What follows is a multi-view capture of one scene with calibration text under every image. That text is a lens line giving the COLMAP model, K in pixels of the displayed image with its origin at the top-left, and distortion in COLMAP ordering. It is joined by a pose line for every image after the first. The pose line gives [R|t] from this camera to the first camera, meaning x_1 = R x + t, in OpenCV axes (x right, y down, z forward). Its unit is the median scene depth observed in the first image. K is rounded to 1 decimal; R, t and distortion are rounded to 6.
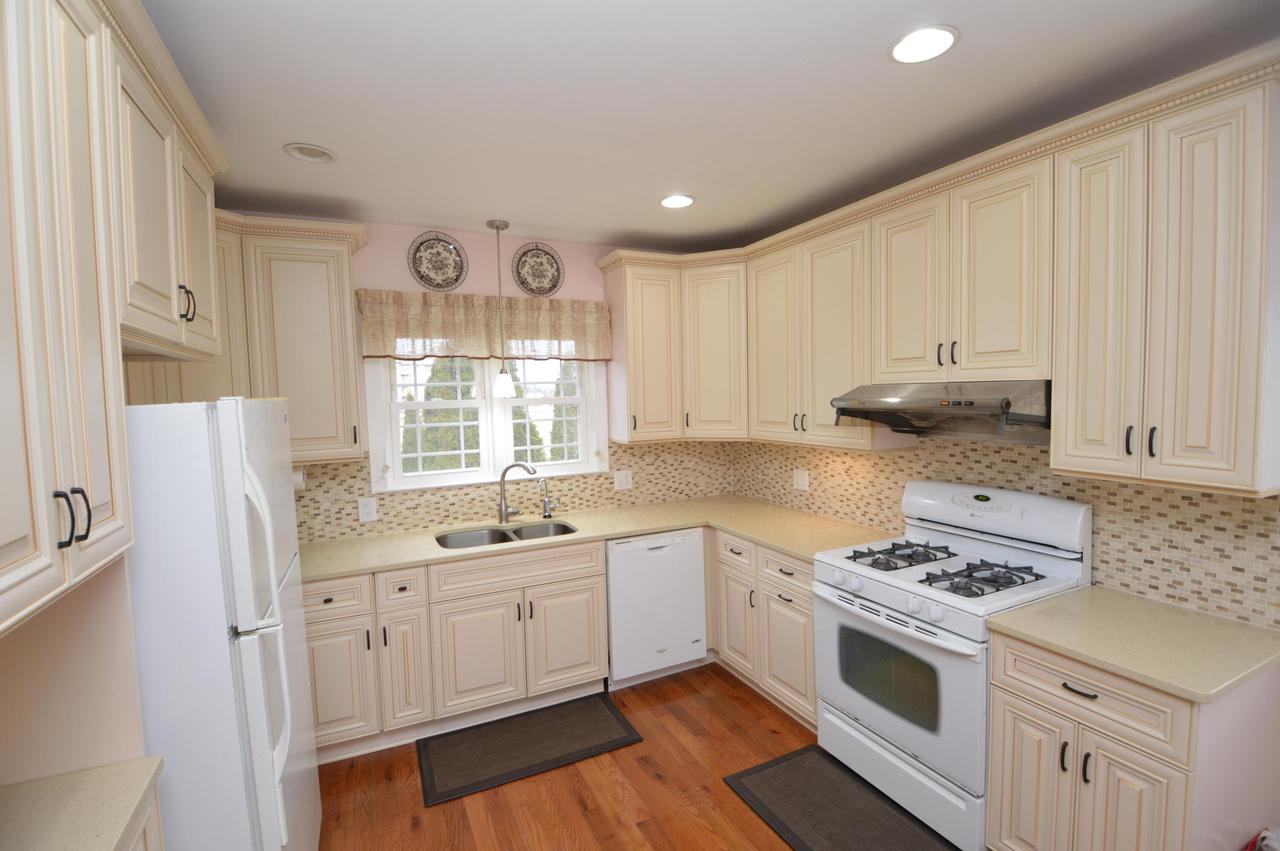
lens RADIAL K [[569.3, 0, 610.1], [0, 569.3, 425.7], [0, 0, 1]] dist [0.001071, -0.002374]
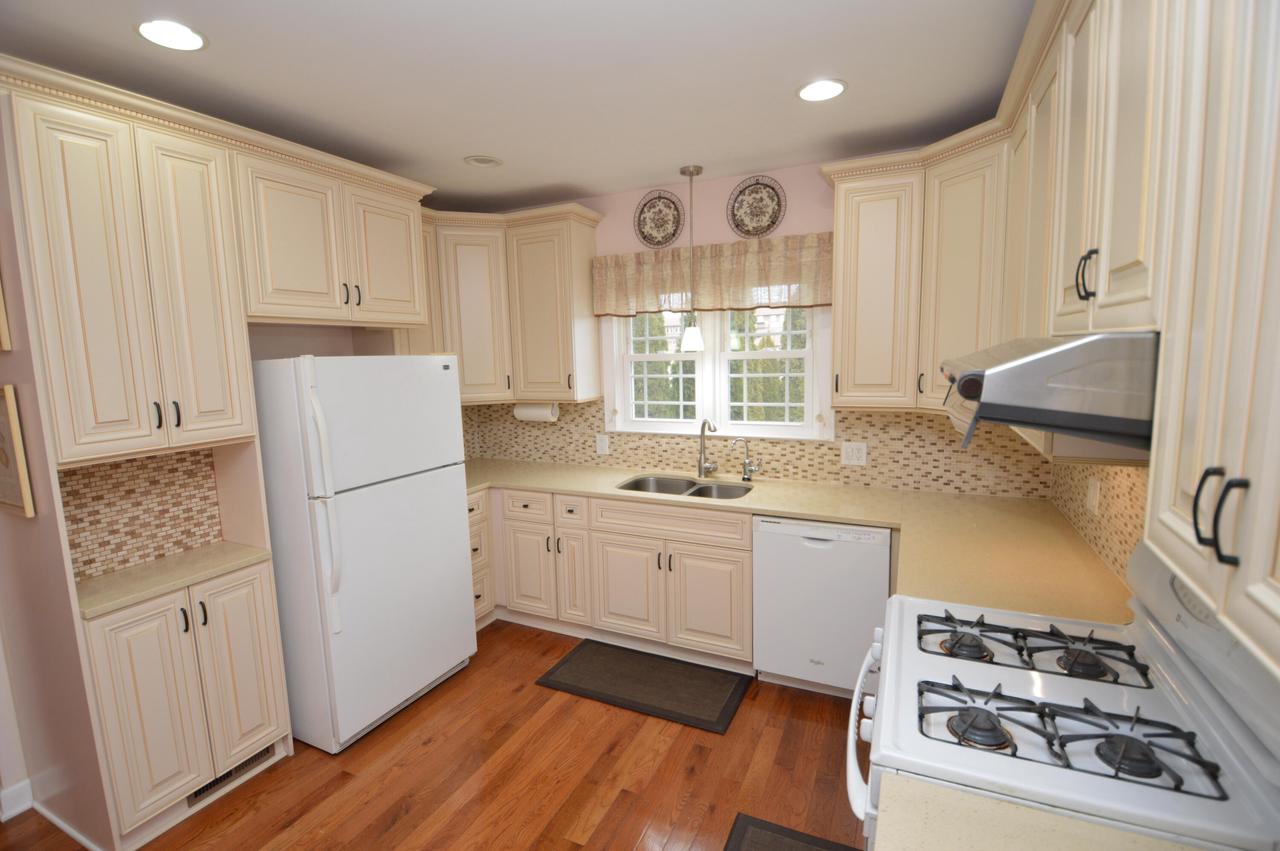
lens RADIAL K [[569.3, 0, 609.8], [0, 569.3, 424.3], [0, 0, 1]] dist [0.001071, -0.002374]
pose [[0.629355, 0.105597, -0.769910, 0.483293], [-0.037307, 0.993688, 0.105794, -0.021389], [0.776222, -0.037859, 0.629322, 0.256046]]
